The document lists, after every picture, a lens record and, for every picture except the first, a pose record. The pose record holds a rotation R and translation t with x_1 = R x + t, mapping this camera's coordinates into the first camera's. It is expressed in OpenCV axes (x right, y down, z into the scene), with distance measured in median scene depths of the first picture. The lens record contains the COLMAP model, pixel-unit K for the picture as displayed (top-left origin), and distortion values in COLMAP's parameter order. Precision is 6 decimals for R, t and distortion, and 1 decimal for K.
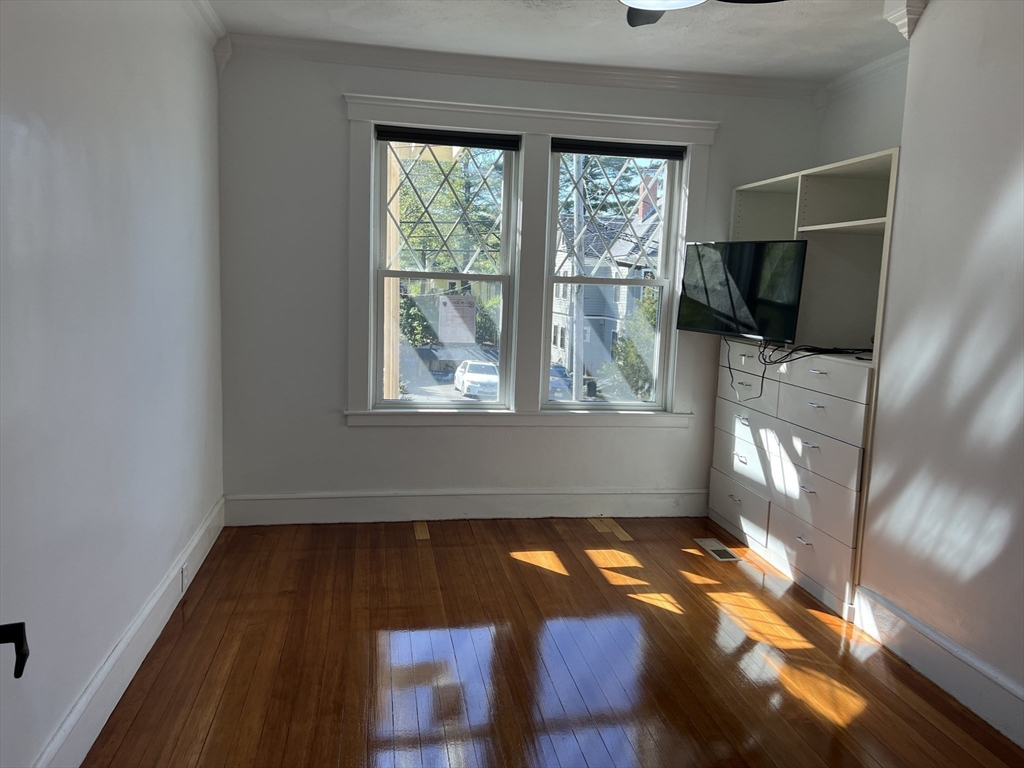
lens RADIAL K [[774.0, 0, 513.4], [0, 774.0, 383.0], [0, 0, 1]] dist [0.062568, -0.070248]
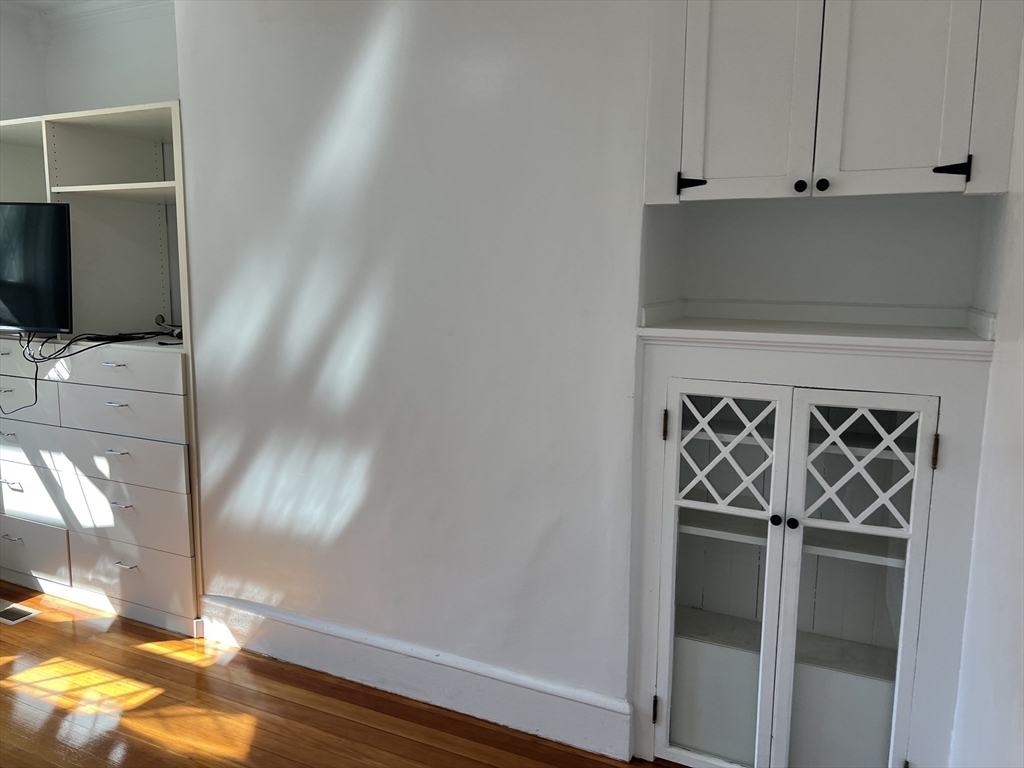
lens RADIAL K [[774.0, 0, 512.2], [0, 774.0, 392.9], [0, 0, 1]] dist [0.062568, -0.070248]
pose [[0.582947, -0.150106, 0.798524, -0.032203], [0.114236, 0.988166, 0.102359, -0.020470], [-0.804440, 0.031550, 0.593196, 0.155932]]
